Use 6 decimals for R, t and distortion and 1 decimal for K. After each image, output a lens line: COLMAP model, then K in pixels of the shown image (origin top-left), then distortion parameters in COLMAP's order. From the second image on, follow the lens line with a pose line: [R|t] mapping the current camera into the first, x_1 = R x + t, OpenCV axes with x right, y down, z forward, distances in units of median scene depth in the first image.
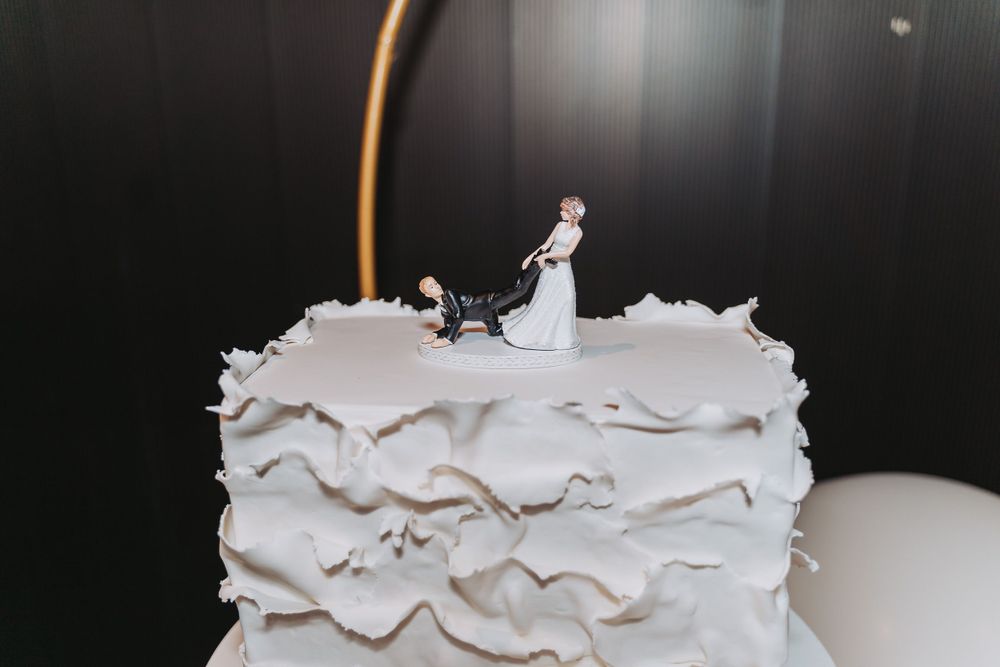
lens RADIAL K [[785.5, 0, 500.0], [0, 785.5, 333.5], [0, 0, 1]] dist [0.008010, 0.001313]
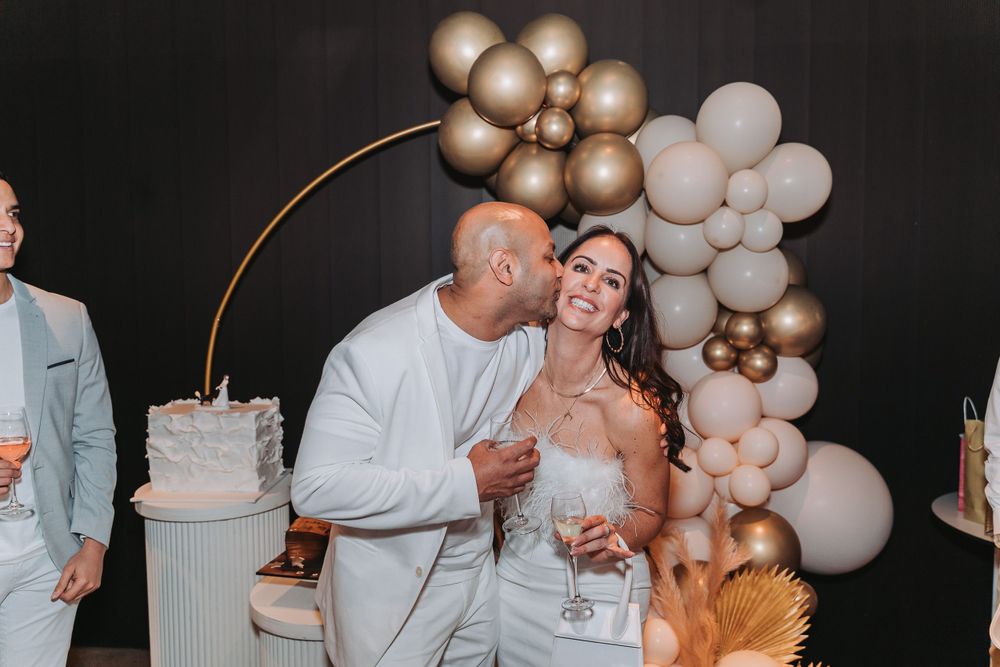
lens RADIAL K [[797.4, 0, 500.0], [0, 797.4, 333.5], [0, 0, 1]] dist [0.005167, -0.007432]
pose [[0.998529, -0.003638, 0.054104, 1.484013], [0.014461, 0.979477, -0.201035, 0.580657], [-0.052262, 0.201521, 0.978089, -3.871911]]
